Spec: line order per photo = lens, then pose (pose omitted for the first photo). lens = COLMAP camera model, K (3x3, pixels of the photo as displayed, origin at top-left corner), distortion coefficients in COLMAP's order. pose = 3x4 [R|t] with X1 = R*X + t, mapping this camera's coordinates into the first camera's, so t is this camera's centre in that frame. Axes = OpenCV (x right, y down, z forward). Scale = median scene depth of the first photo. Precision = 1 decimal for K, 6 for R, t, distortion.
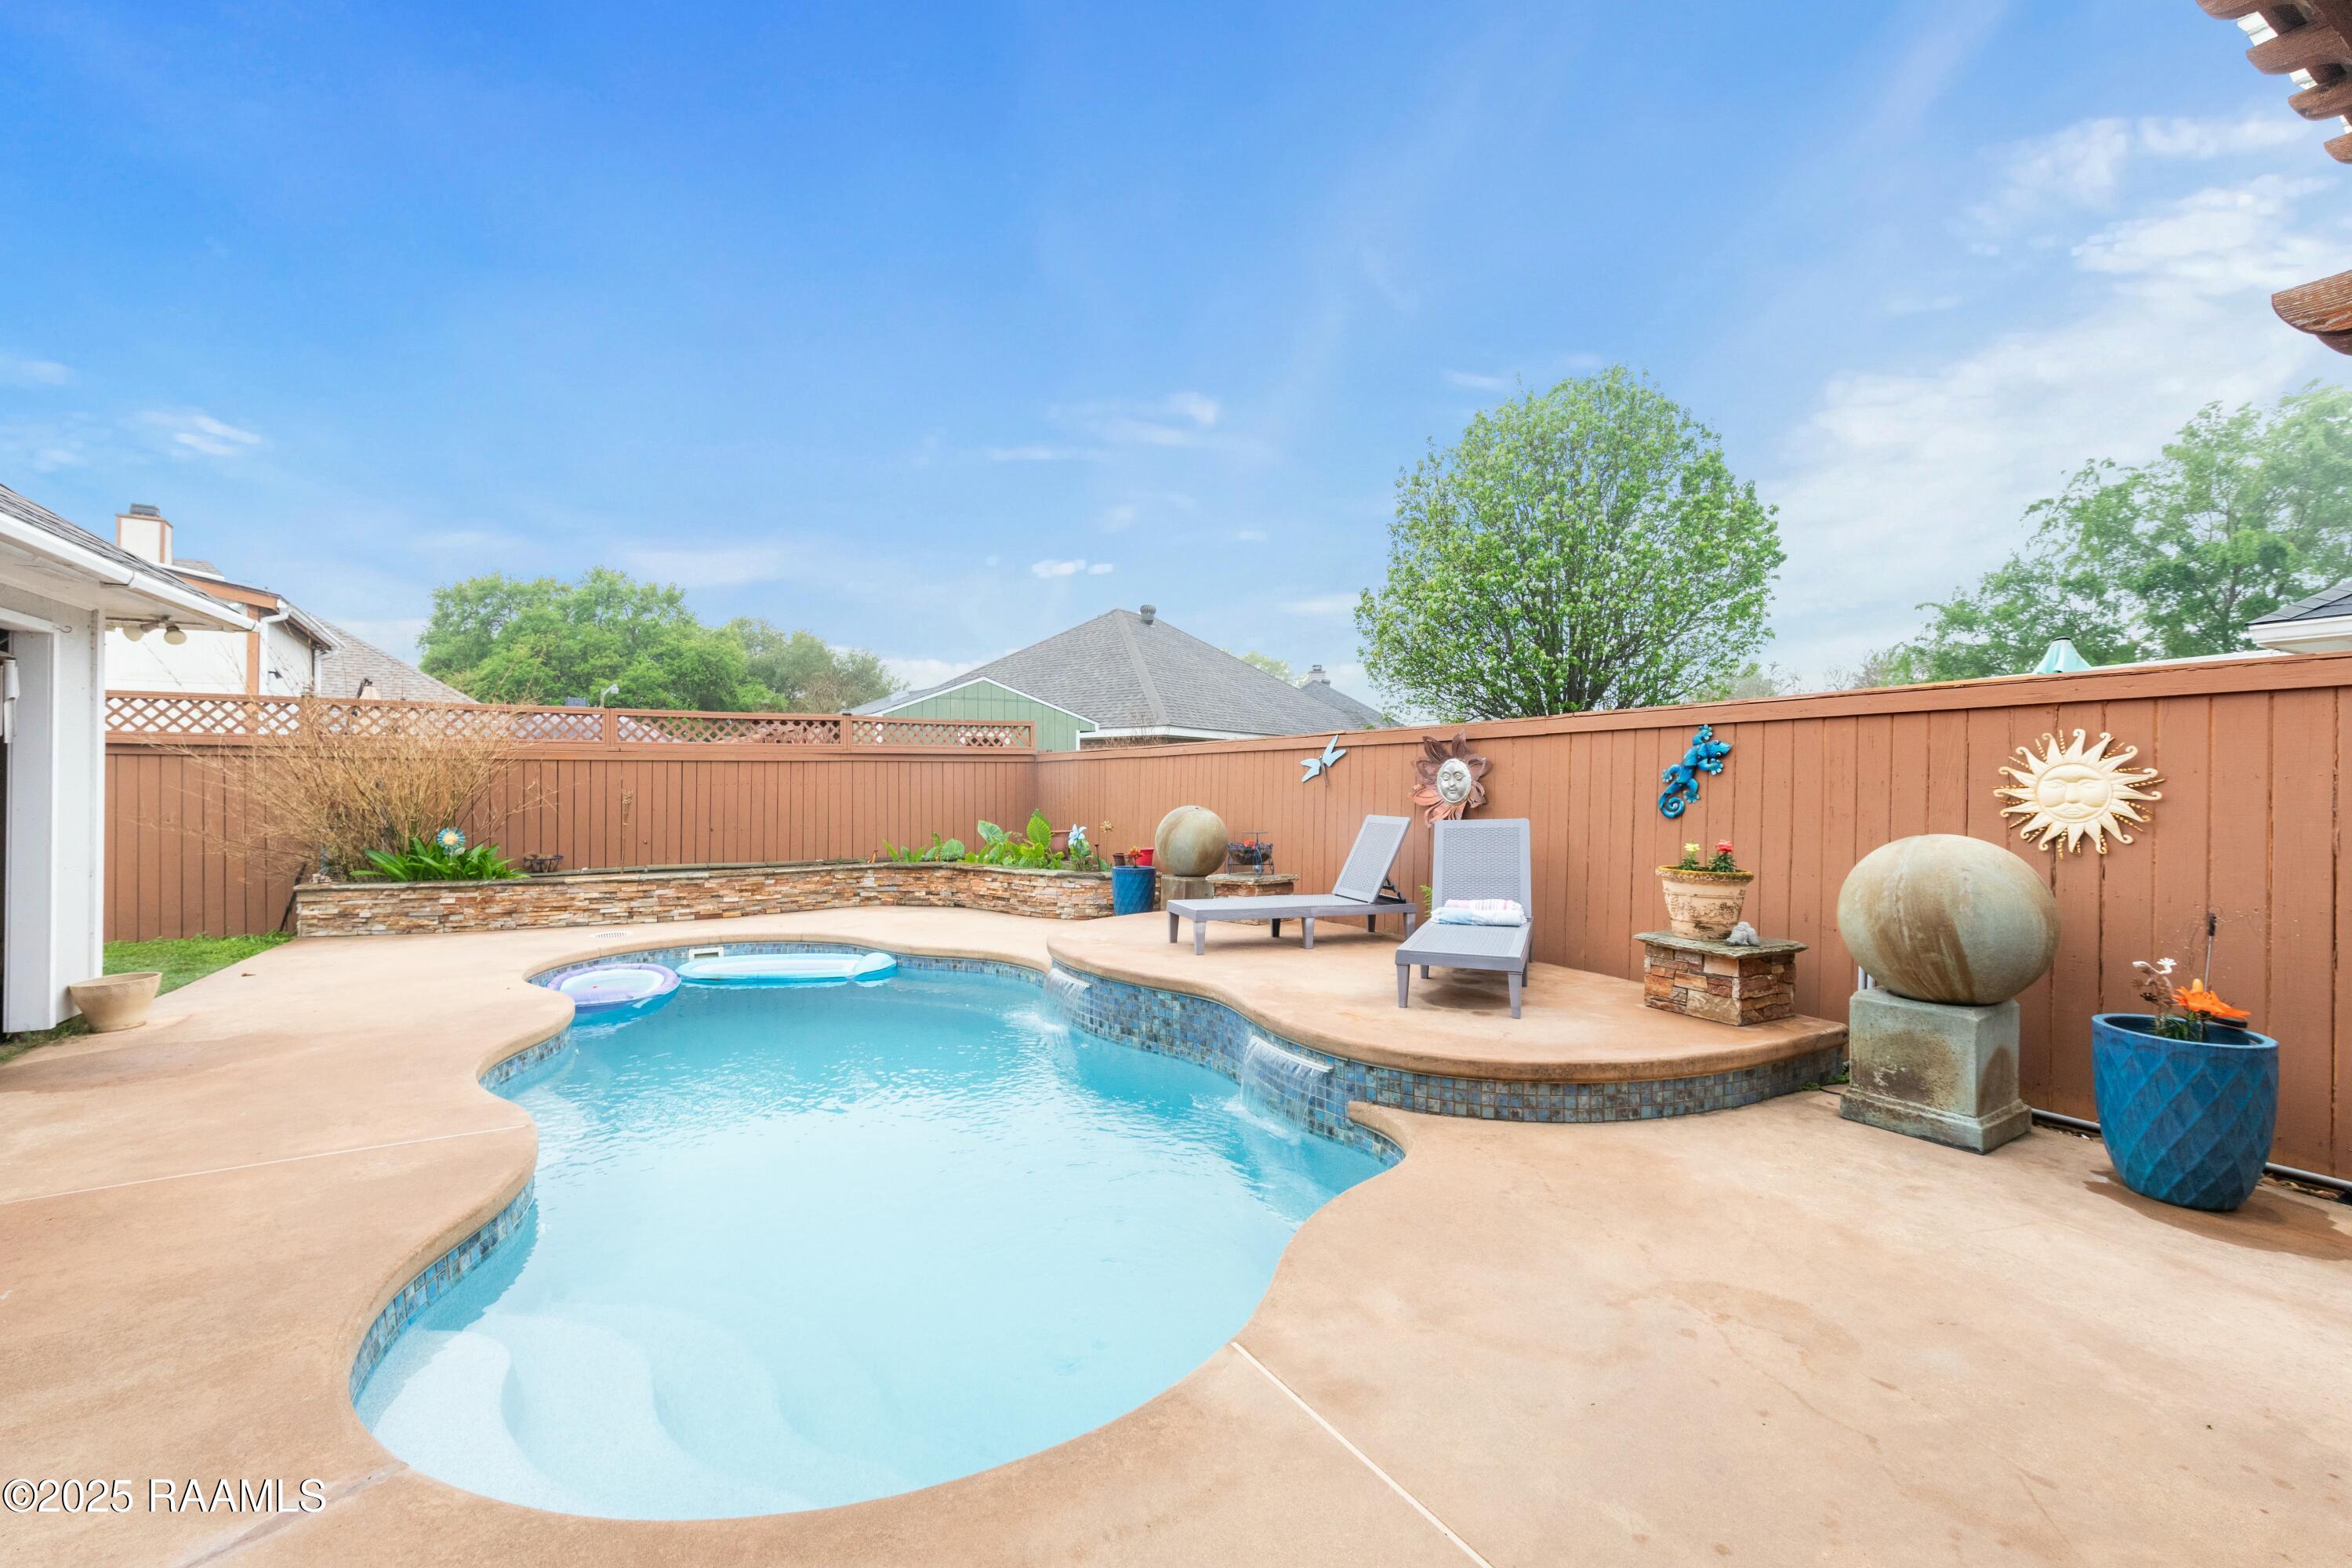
lens RADIAL K [[973.1, 0, 1165.6], [0, 973.1, 777.2], [0, 0, 1]] dist [0.004823, -0.001579]
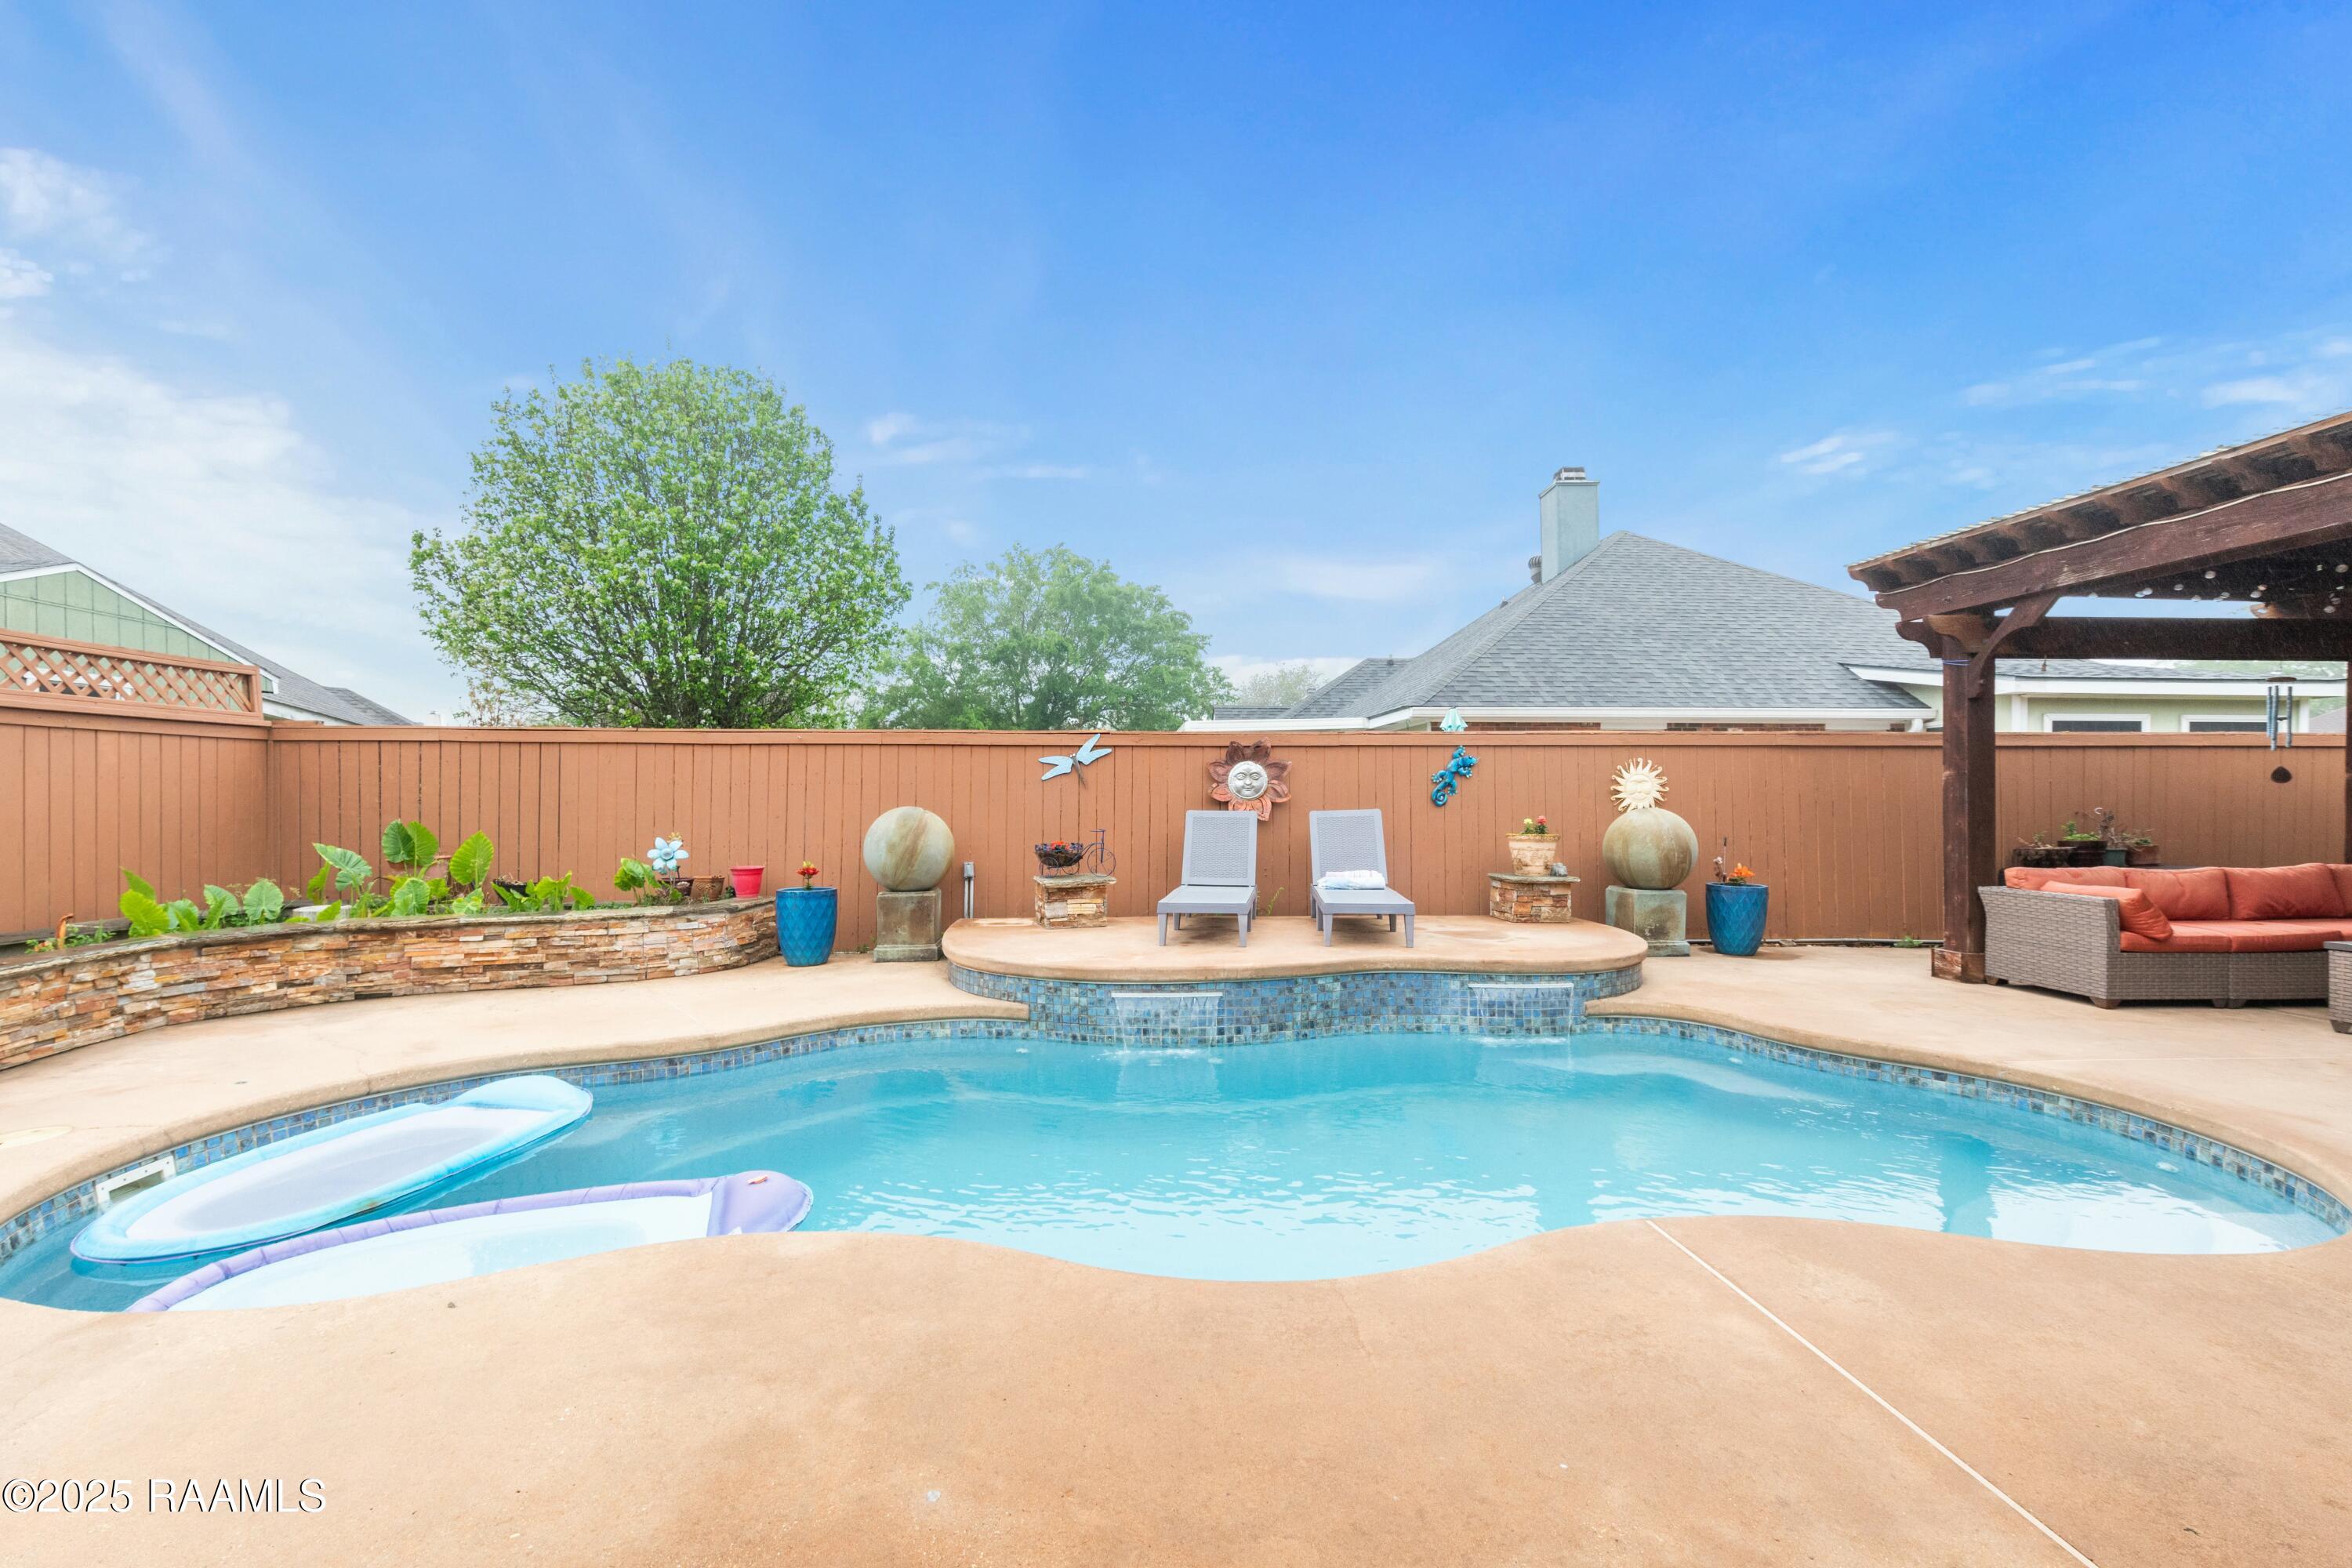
lens RADIAL K [[984.2, 0, 1168.7], [0, 984.2, 796.8], [0, 0, 1]] dist [0.006125, 0.000047]
pose [[0.438939, 0.001900, 0.898515, -0.839971], [-0.008470, 0.999962, 0.002023, 0.022917], [-0.898477, -0.008499, 0.438938, 0.568004]]
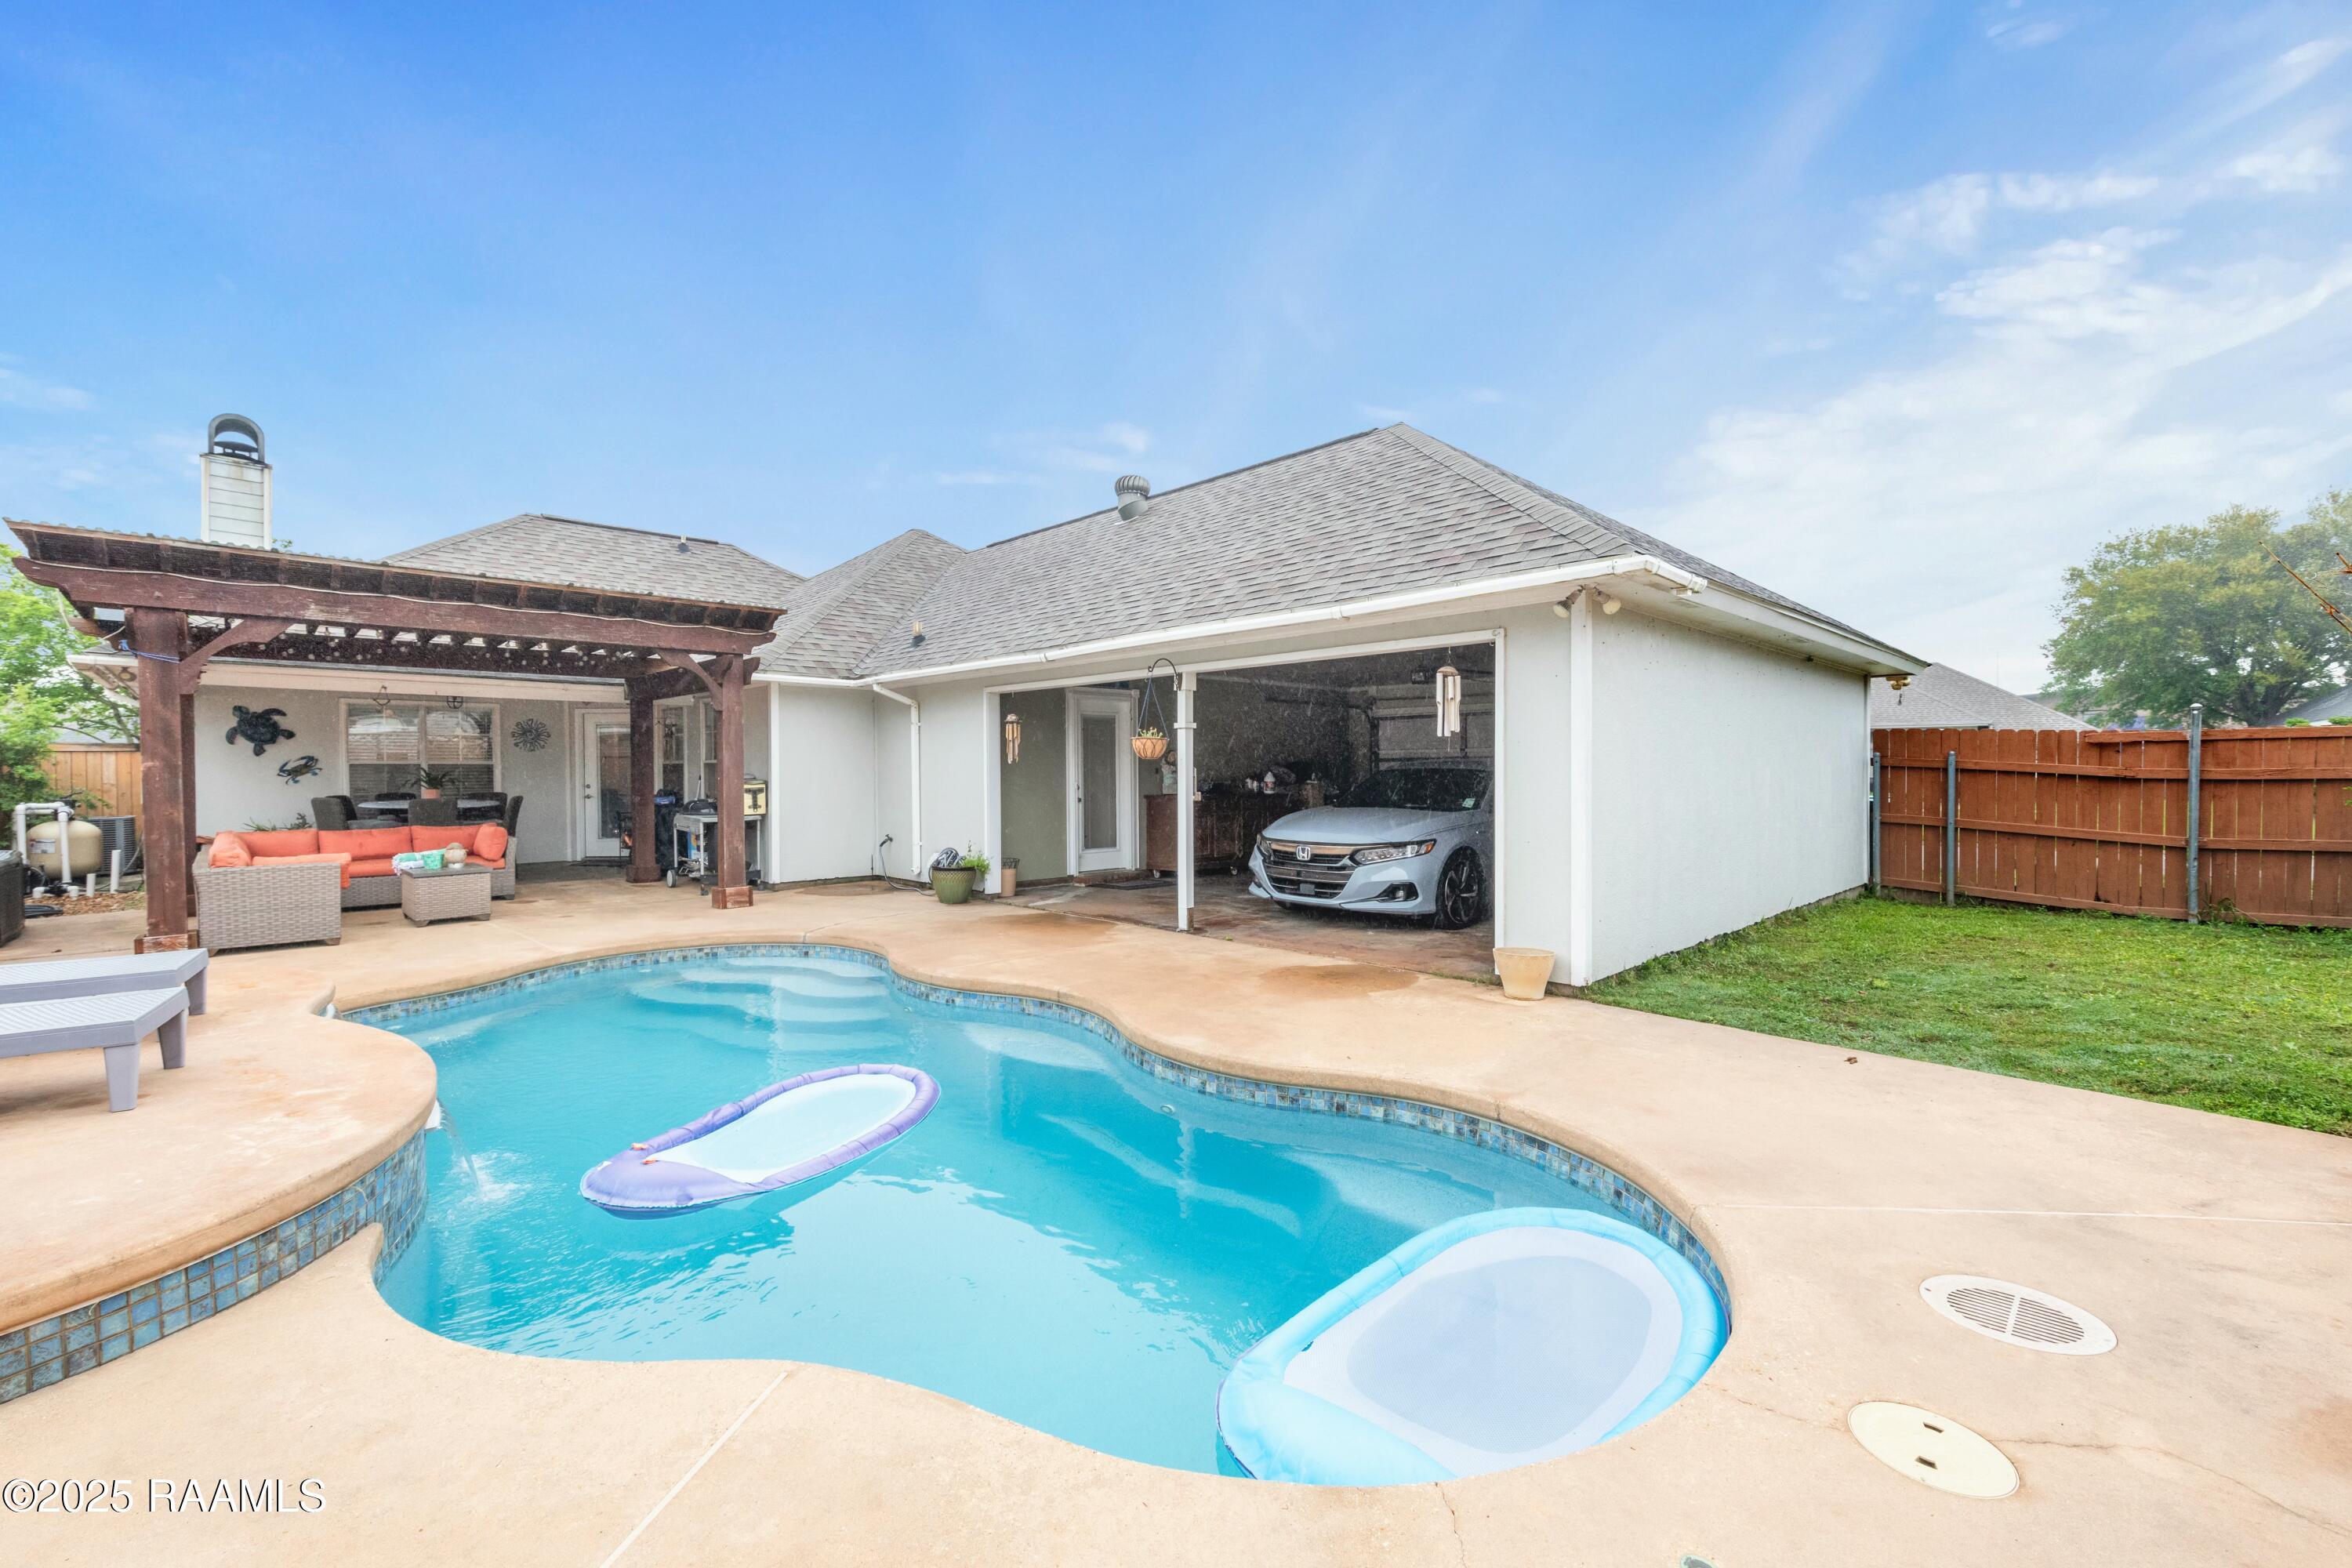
lens RADIAL K [[981.1, 0, 1176.0], [0, 981.1, 784.0], [0, 0, 1]] dist [0.003022, 0.000431]
pose [[-0.966267, 0.006508, -0.257461, -0.351845], [0.005158, 0.999969, 0.005917, 0.014405], [0.257491, 0.004389, -0.966271, 1.561485]]
